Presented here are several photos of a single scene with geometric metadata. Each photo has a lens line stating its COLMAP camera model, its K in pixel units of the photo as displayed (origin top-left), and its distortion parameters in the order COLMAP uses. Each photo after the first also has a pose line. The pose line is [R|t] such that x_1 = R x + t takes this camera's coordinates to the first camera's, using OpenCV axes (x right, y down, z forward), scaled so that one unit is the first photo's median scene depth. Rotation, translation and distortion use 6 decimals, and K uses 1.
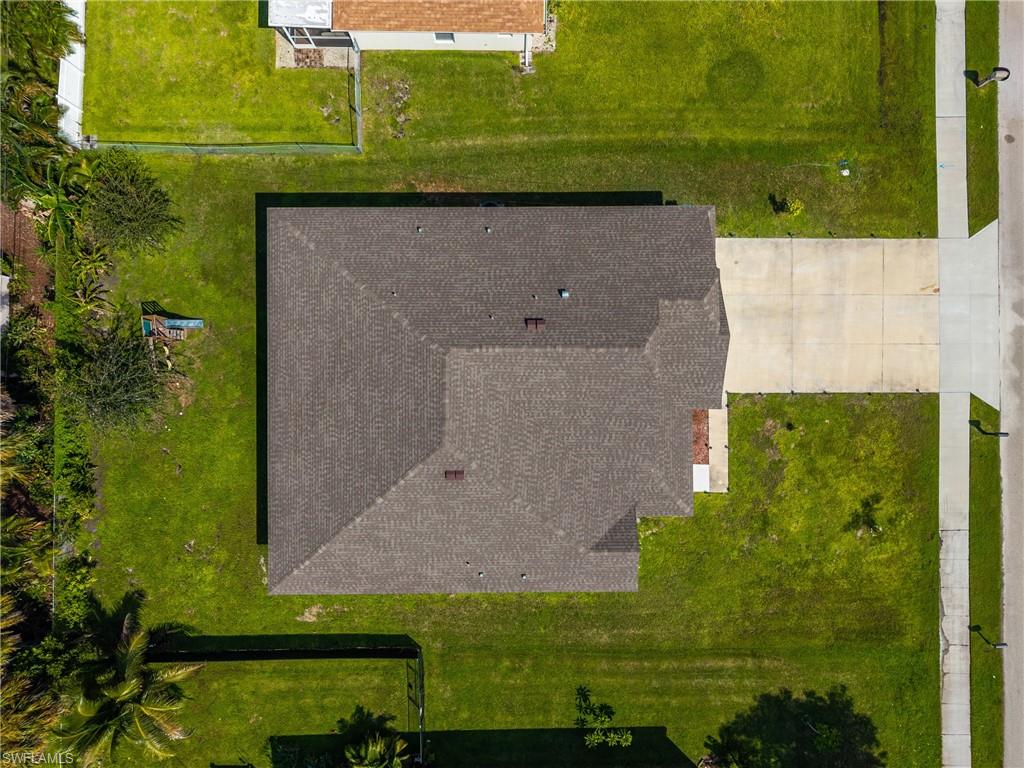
lens RADIAL K [[684.0, 0, 515.3], [0, 684.0, 386.7], [0, 0, 1]] dist [0.031400, -0.035155]
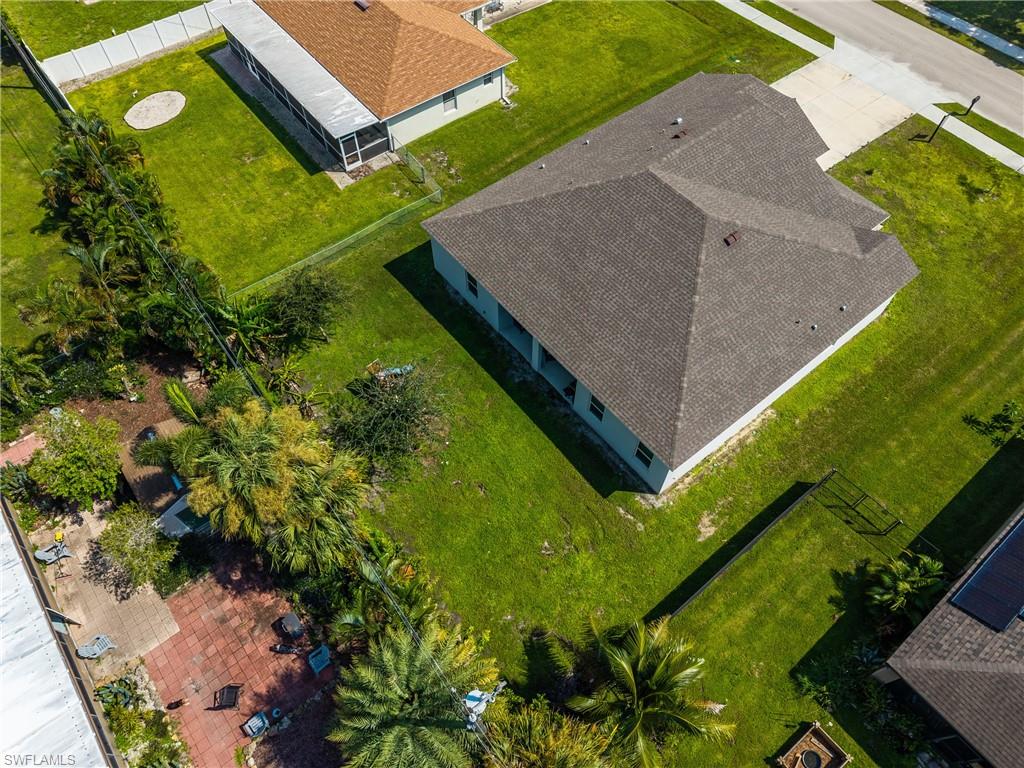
lens RADIAL K [[690.5, 0, 514.4], [0, 690.5, 387.2], [0, 0, 1]] dist [0.008328, -0.000408]
pose [[0.783705, -0.524478, 0.332761, -0.677464], [0.621115, 0.665845, -0.413359, 0.421888], [-0.004769, 0.530634, 0.847587, 0.183525]]
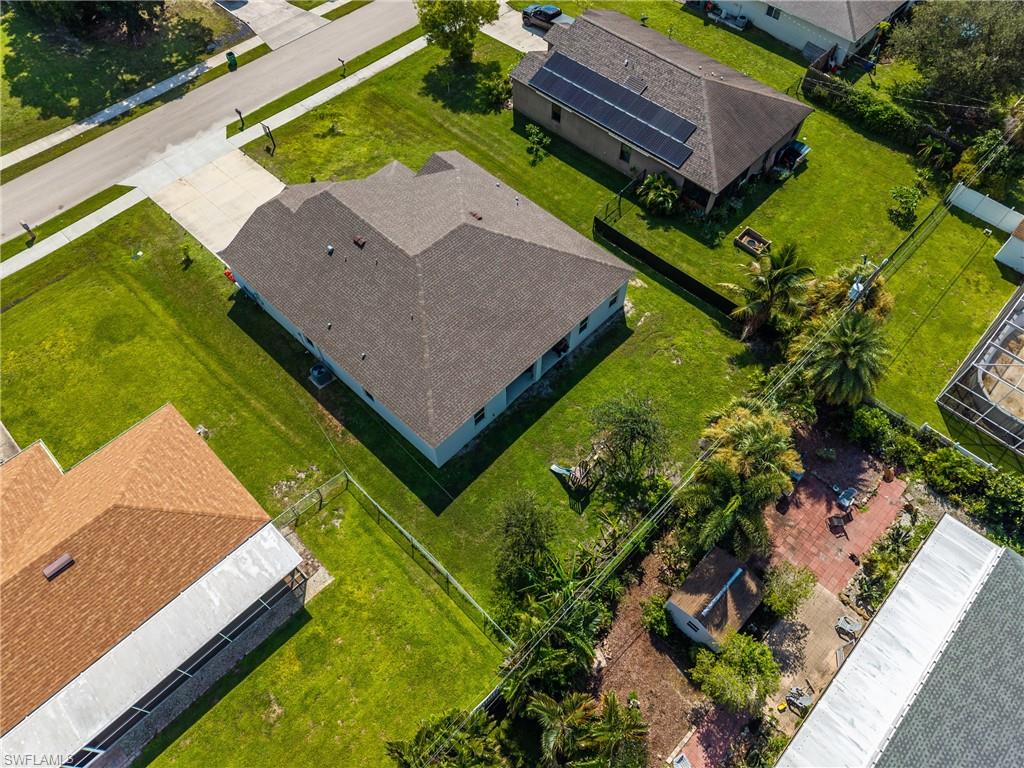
lens RADIAL K [[684.0, 0, 515.3], [0, 684.0, 386.7], [0, 0, 1]] dist [0.031400, -0.035155]
pose [[-0.717861, -0.590984, 0.367986, -0.748989], [0.696012, -0.597407, 0.398338, -0.508361], [-0.015574, 0.542074, 0.840187, -0.034668]]
